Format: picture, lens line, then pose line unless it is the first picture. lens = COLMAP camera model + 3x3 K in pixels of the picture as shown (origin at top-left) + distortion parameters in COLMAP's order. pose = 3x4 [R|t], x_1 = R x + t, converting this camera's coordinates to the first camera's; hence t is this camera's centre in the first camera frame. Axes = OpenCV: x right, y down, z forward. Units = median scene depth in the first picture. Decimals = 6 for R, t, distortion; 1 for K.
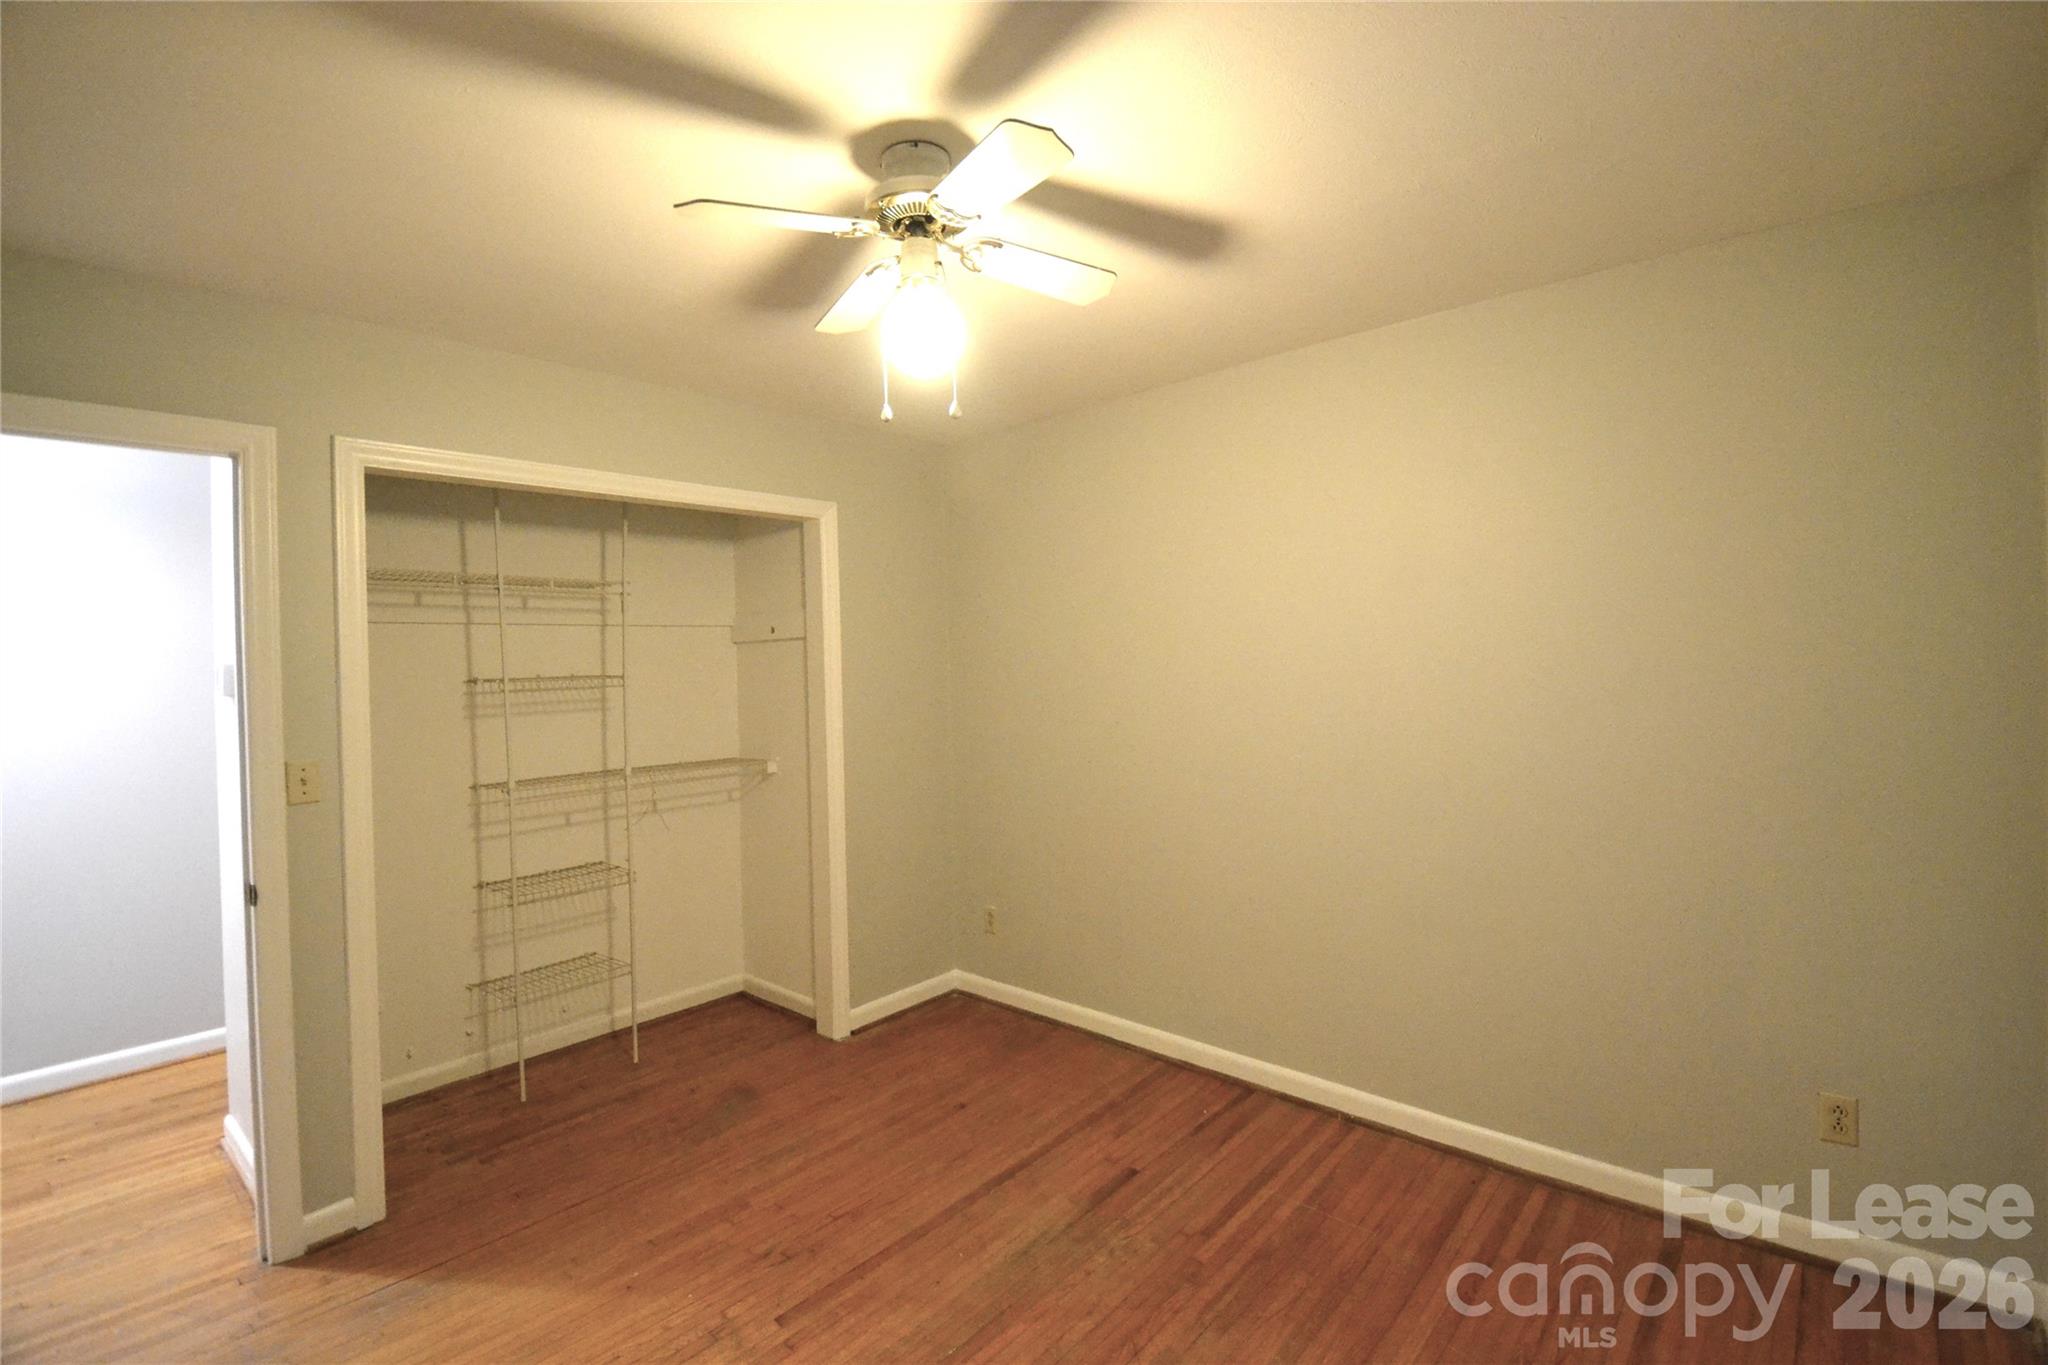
lens RADIAL K [[907.2, 0, 1032.2], [0, 907.2, 679.4], [0, 0, 1]] dist [0.002440, -0.012870]
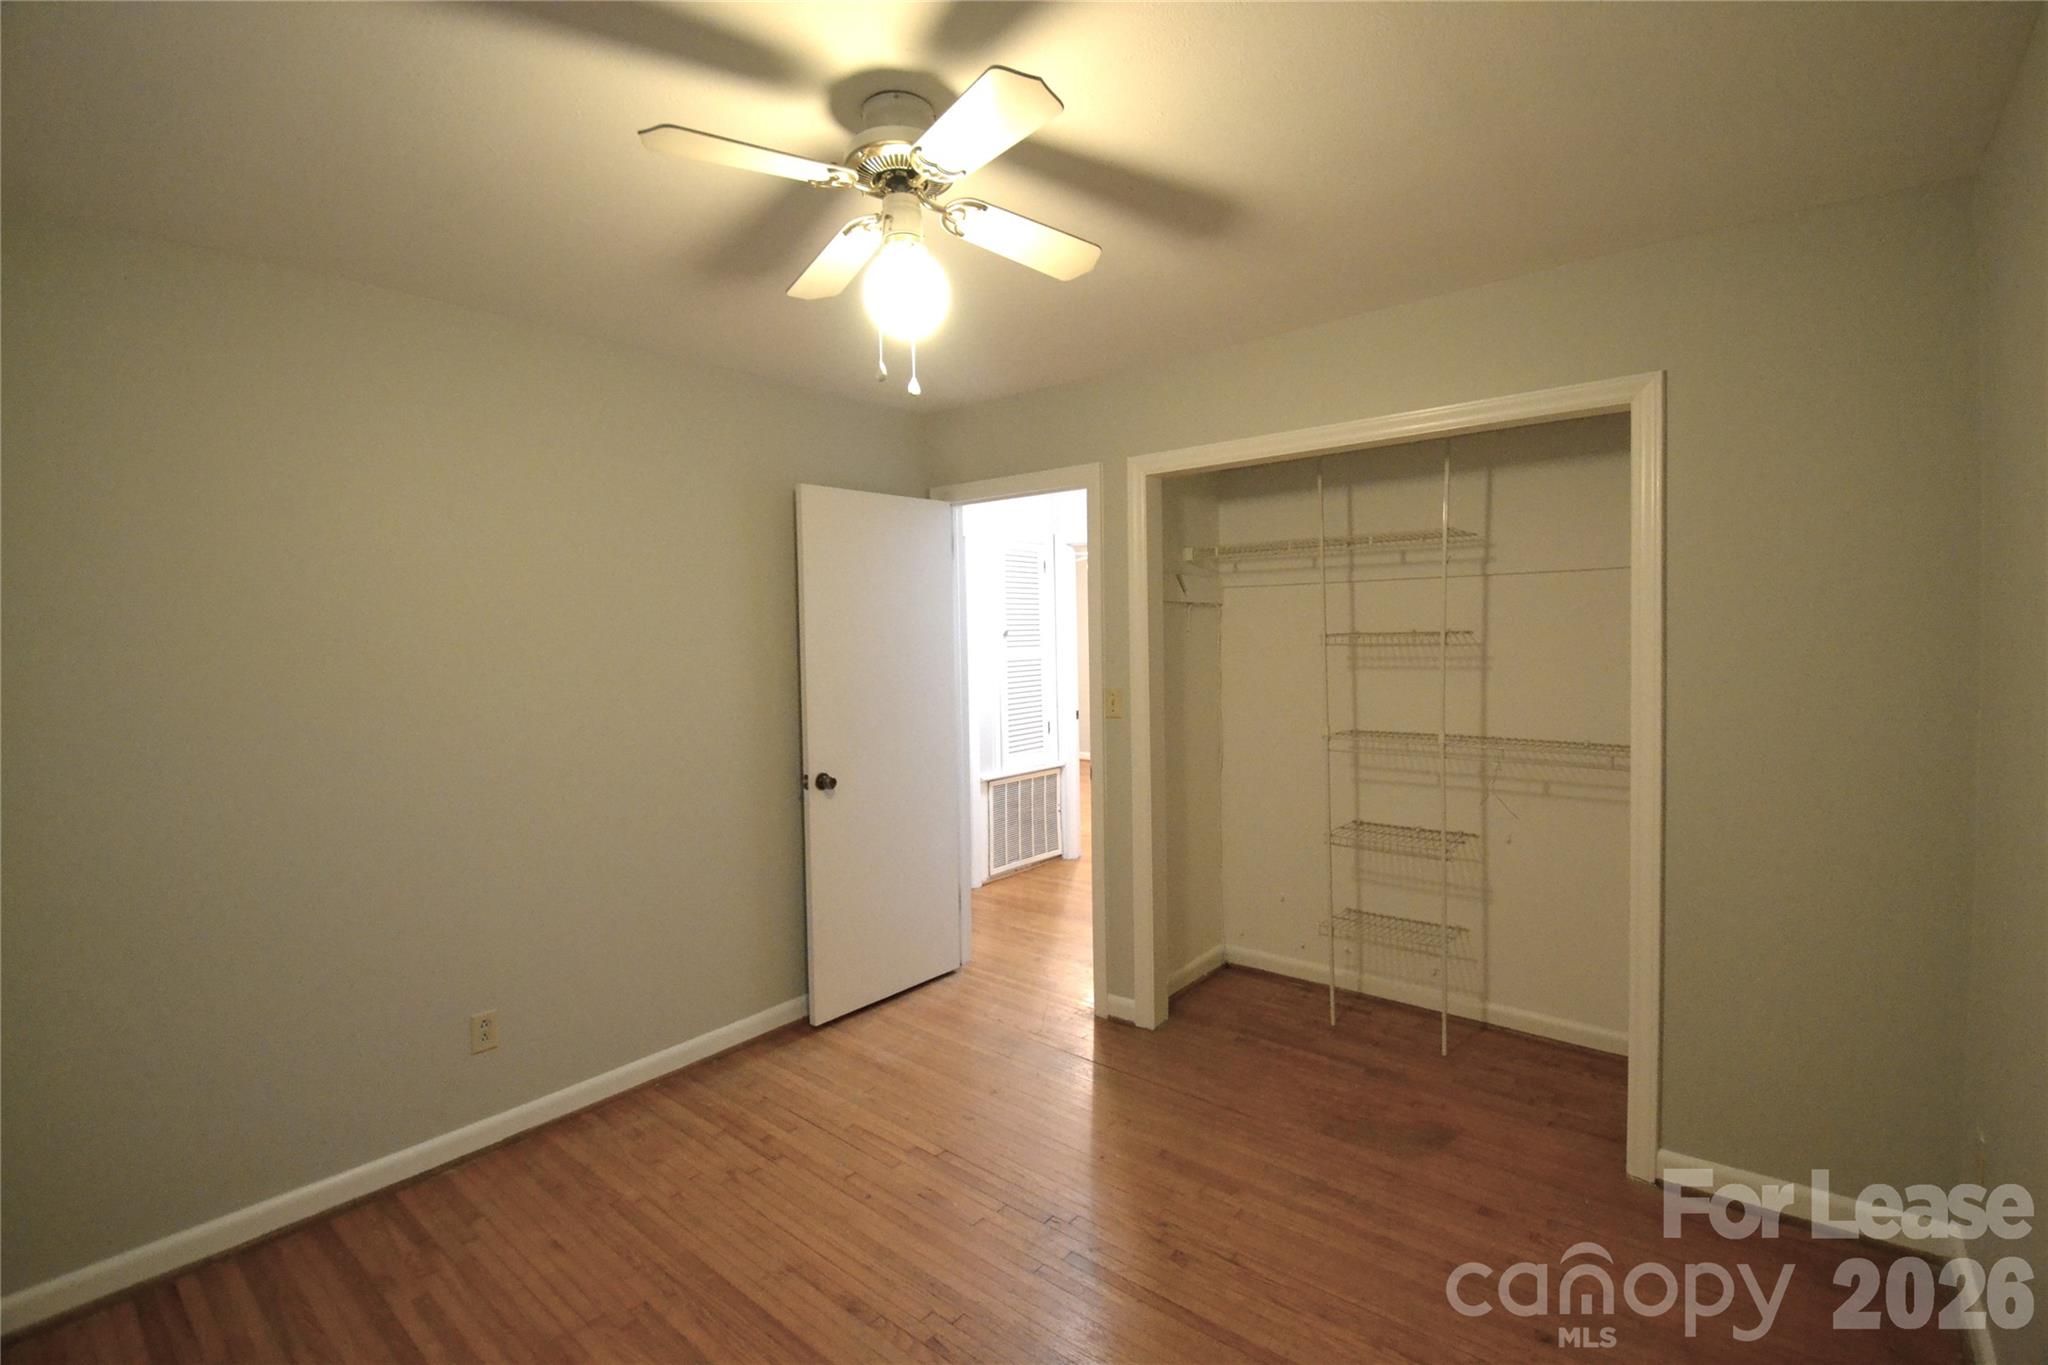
lens RADIAL K [[907.2, 0, 1031.9], [0, 907.2, 670.6], [0, 0, 1]] dist [0.002440, -0.012870]
pose [[0.031796, 0.065585, -0.997340, 0.451854], [-0.005721, 0.997840, 0.065436, -0.023548], [0.999478, 0.003625, 0.032102, 0.571892]]
